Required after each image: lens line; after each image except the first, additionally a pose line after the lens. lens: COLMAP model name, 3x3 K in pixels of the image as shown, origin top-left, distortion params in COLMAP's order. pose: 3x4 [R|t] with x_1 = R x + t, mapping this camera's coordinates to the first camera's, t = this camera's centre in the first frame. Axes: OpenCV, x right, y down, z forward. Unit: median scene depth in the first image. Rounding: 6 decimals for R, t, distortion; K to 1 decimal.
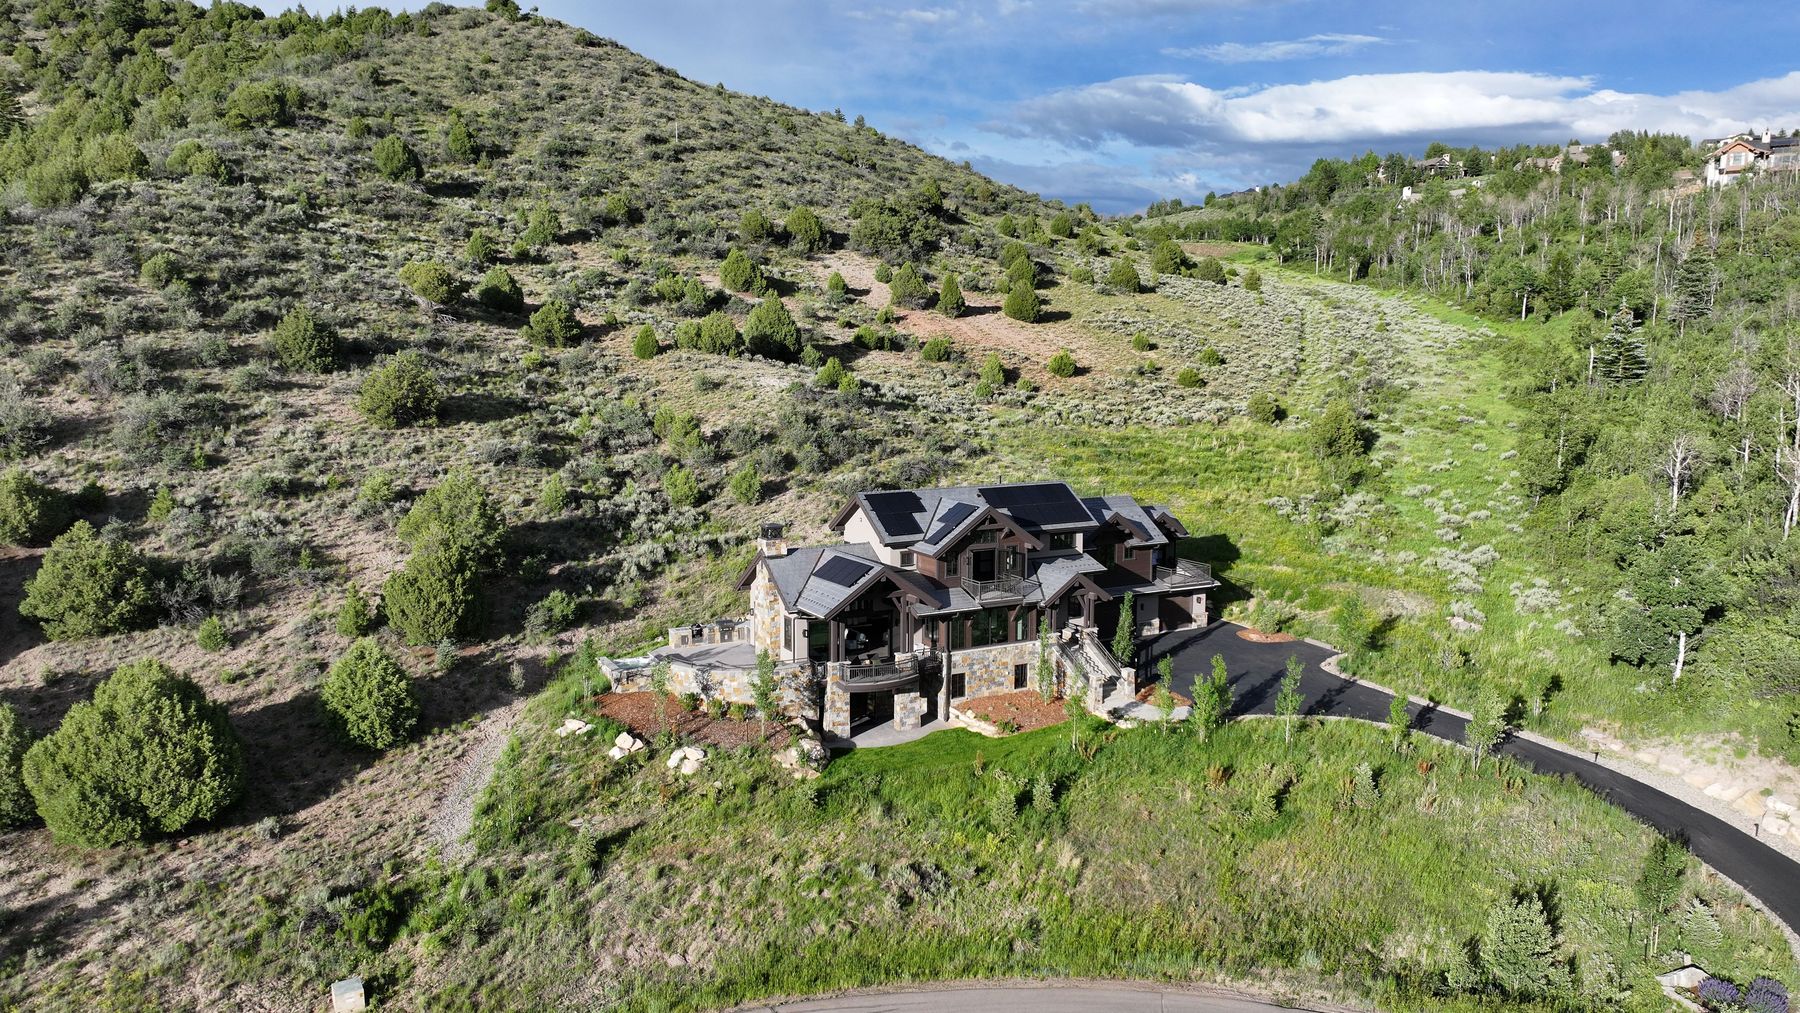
lens RADIAL K [[1258.5, 0, 894.2], [0, 1258.5, 508.0], [0, 0, 1]] dist [0.007364, 0.007480]
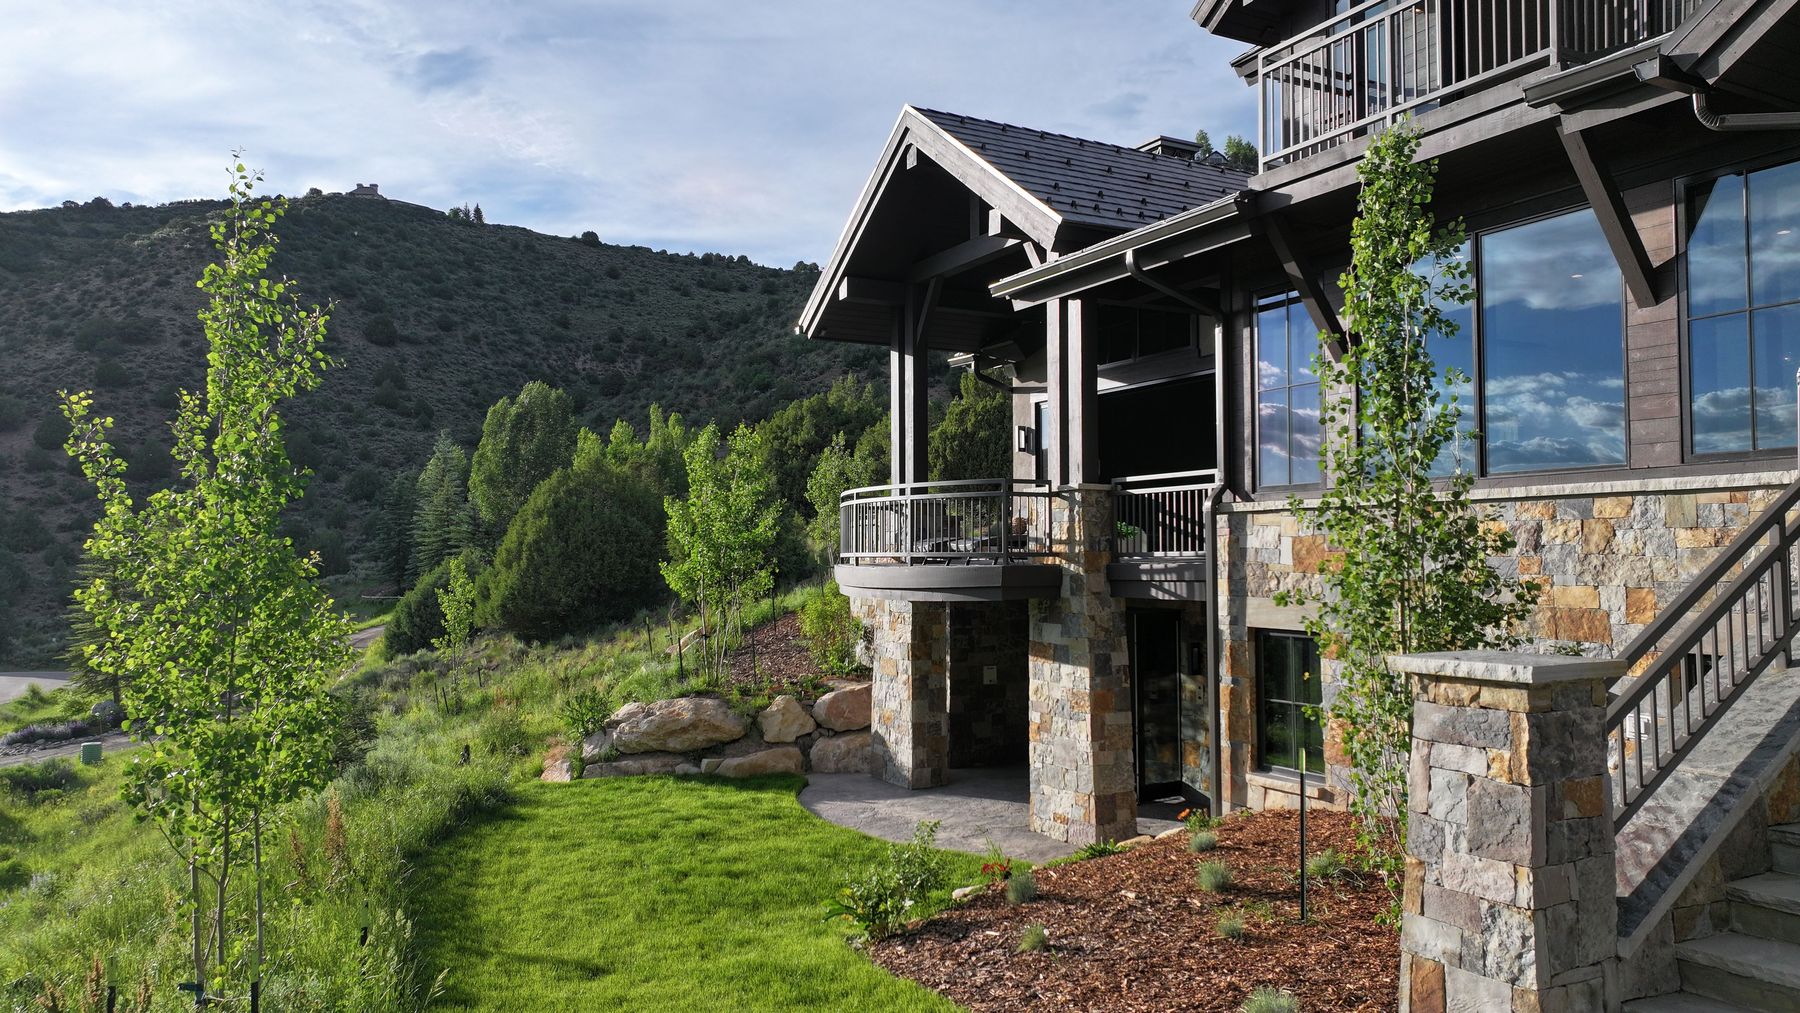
lens RADIAL K [[1258.5, 0, 904.9], [0, 1258.5, 505.9], [0, 0, 1]] dist [0.007364, 0.007480]
pose [[-0.005900, -0.042024, -0.999099, 0.221297], [-0.123906, 0.991448, -0.040970, 0.124466], [0.992276, 0.123553, -0.011057, 0.920062]]
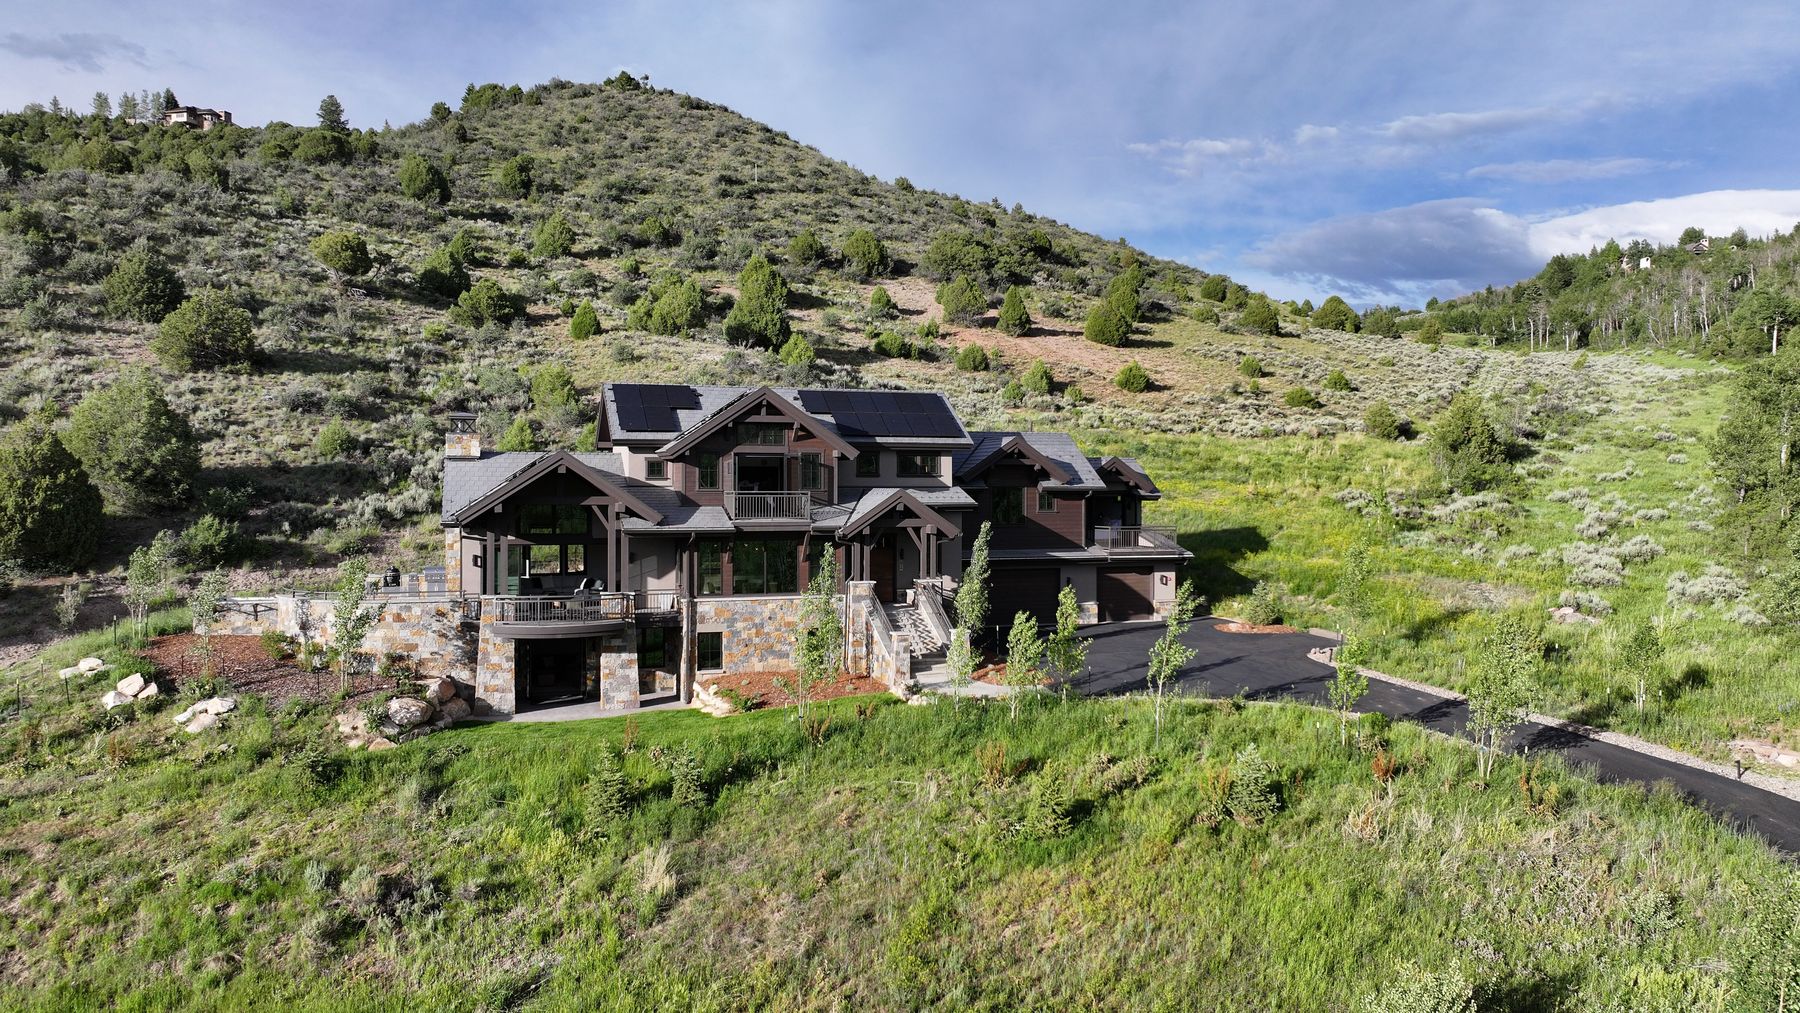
lens RADIAL K [[1258.5, 0, 894.0], [0, 1258.5, 505.5], [0, 0, 1]] dist [0.007364, 0.007480]
pose [[0.983608, 0.001598, -0.180312, 0.260199], [-0.022363, 0.993322, -0.113186, 0.134163], [0.178927, 0.115363, 0.977076, 0.346135]]
